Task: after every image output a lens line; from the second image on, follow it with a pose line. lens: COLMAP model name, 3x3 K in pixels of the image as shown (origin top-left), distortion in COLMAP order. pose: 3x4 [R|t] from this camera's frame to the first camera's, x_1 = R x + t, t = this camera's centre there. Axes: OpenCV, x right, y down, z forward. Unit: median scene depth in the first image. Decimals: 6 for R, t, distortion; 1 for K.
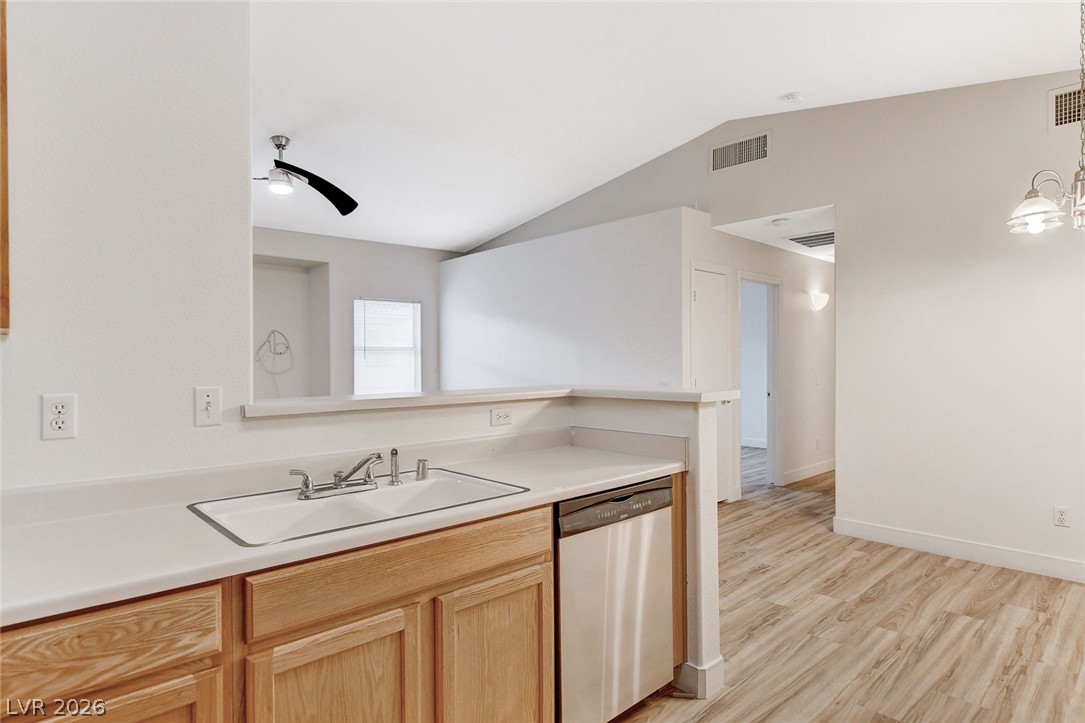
lens RADIAL K [[594.9, 0, 540.6], [0, 594.9, 361.5], [0, 0, 1]] dist [-0.002408, 0.000267]
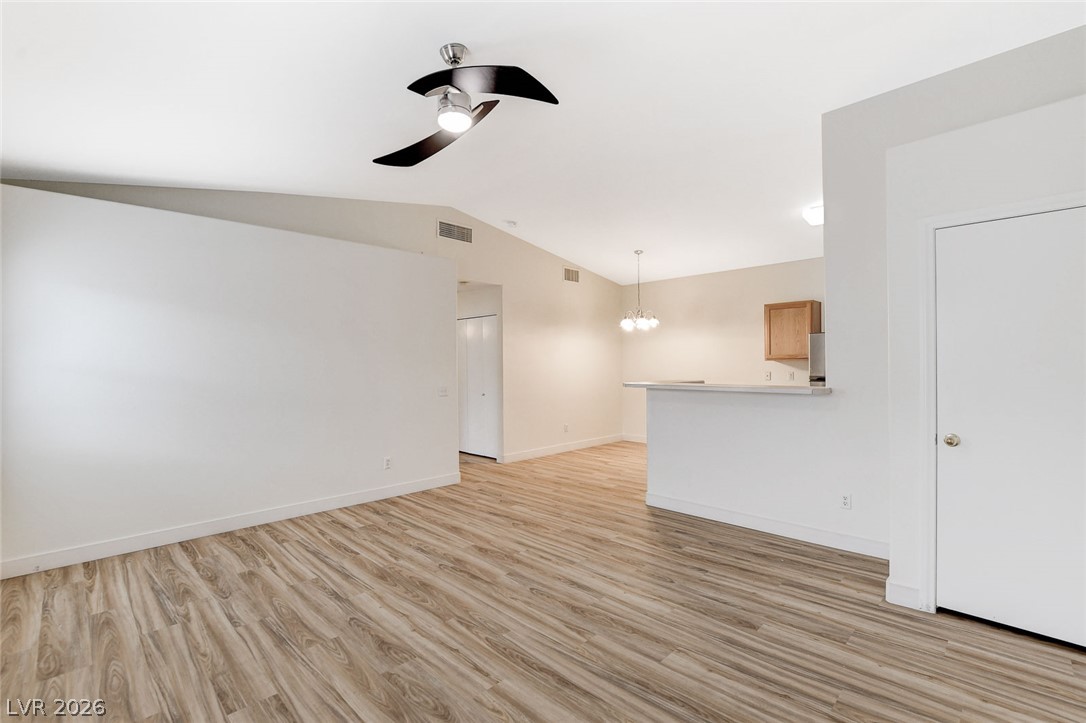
lens RADIAL K [[486.1, 0, 537.6], [0, 486.1, 361.9], [0, 0, 1]] dist [-0.017525, 0.001051]
pose [[-0.033492, 0.011626, 0.999371, -1.413524], [0.008638, 0.999898, -0.011343, -0.011131], [-0.999402, 0.008253, -0.033589, 1.315757]]
